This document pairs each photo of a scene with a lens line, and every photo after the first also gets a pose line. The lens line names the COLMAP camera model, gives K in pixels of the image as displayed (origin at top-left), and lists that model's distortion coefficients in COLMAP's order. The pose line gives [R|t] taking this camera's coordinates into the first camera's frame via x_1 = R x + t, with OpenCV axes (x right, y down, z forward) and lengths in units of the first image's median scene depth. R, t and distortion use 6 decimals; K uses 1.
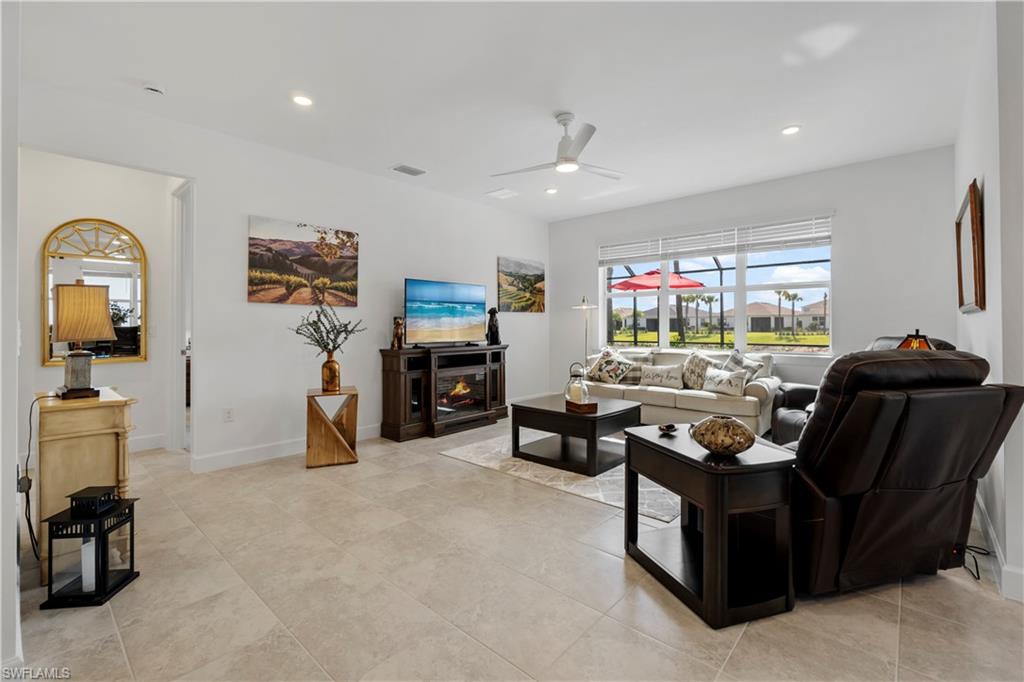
lens RADIAL K [[440.0, 0, 512.5], [0, 440.0, 322.1], [0, 0, 1]] dist [-0.006360, -0.000850]
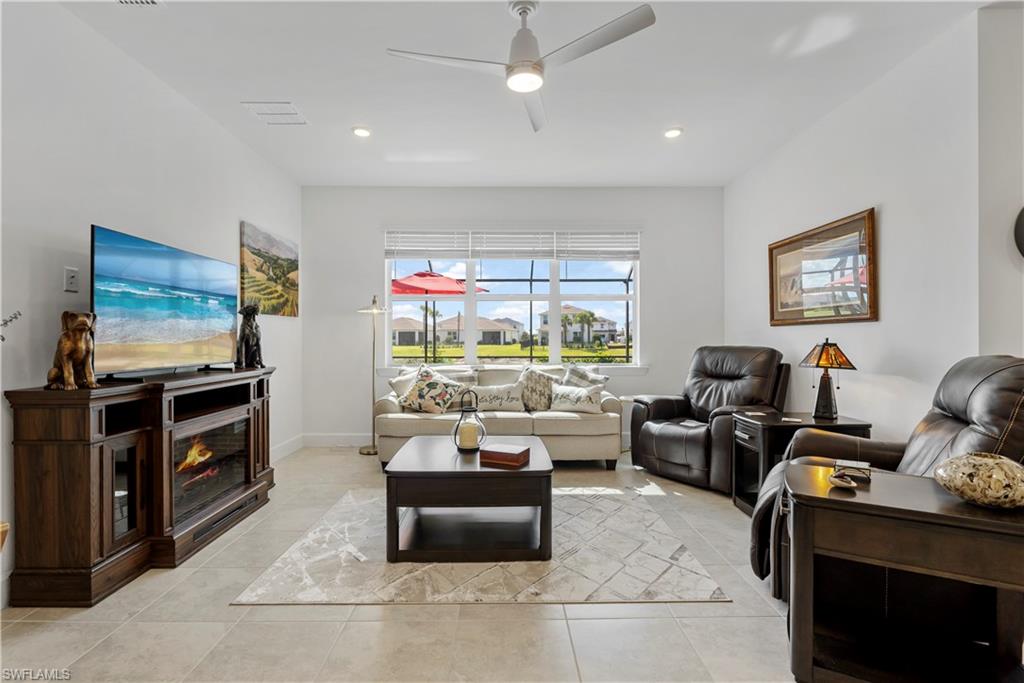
lens RADIAL K [[458.6, 0, 492.5], [0, 458.6, 338.0], [0, 0, 1]] dist [-0.004815, -0.000949]
pose [[0.741010, 0.002843, 0.671488, -0.228586], [-0.005625, 0.999982, 0.001974, 0.009251], [-0.671470, -0.005240, 0.741013, 0.357553]]
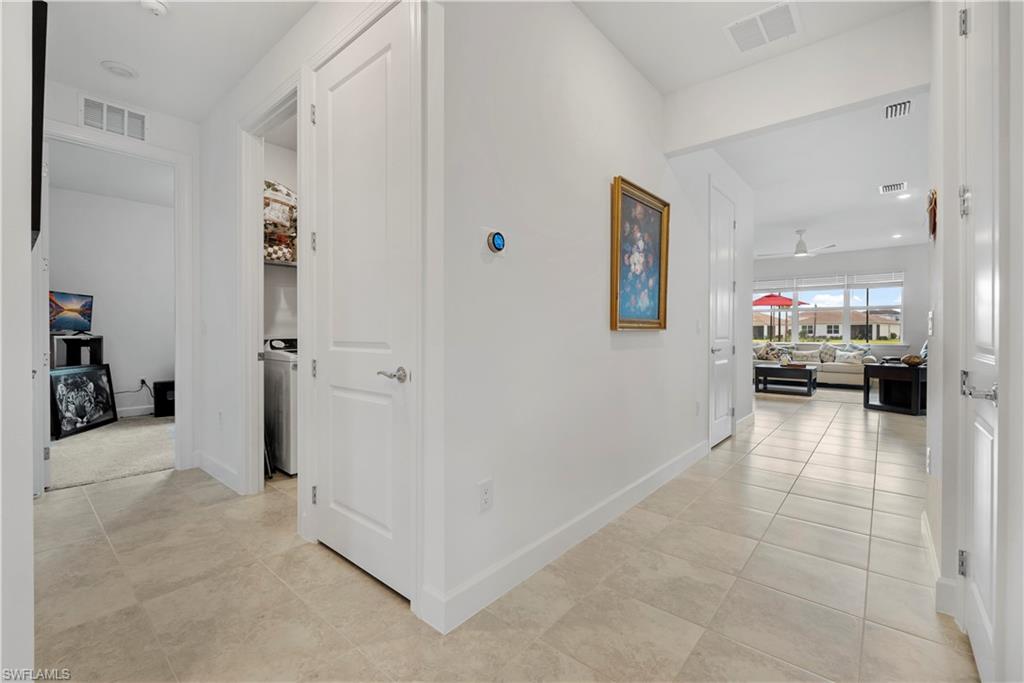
lens RADIAL K [[440.0, 0, 512.3], [0, 440.0, 341.6], [0, 0, 1]] dist [-0.006360, -0.000850]
pose [[0.998775, 0.003397, 0.049359, -0.917763], [-0.004719, 0.999632, 0.026700, 0.018374], [-0.049250, -0.026900, 0.998424, -0.713144]]
